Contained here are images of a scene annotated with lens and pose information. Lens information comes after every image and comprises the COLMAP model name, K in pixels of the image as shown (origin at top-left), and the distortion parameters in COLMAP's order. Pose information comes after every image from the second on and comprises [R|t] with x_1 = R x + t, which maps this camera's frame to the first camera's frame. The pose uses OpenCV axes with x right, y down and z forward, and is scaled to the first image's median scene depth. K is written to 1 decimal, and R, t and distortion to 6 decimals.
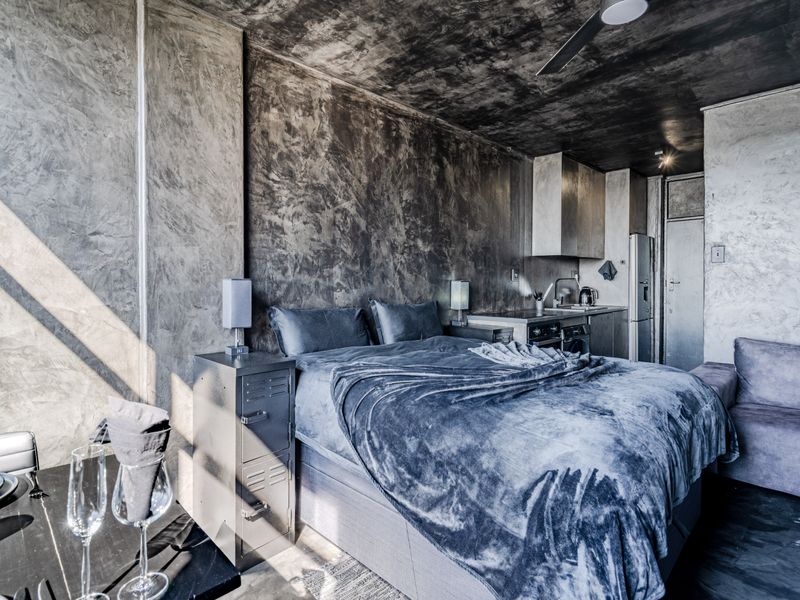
lens RADIAL K [[432.3, 0, 399.7], [0, 432.3, 285.7], [0, 0, 1]] dist [-0.004117, -0.001061]
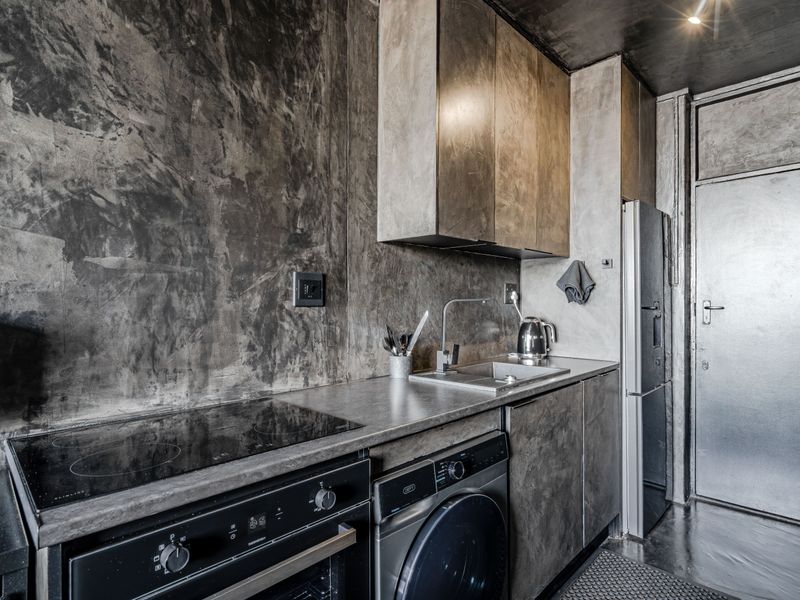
lens RADIAL K [[432.3, 0, 402.3], [0, 432.3, 302.0], [0, 0, 1]] dist [-0.004117, -0.001061]
pose [[0.999802, 0.000613, 0.019881, 0.283943], [-0.000354, 0.999915, -0.013030, -0.007637], [-0.019887, 0.013020, 0.999717, 0.536039]]
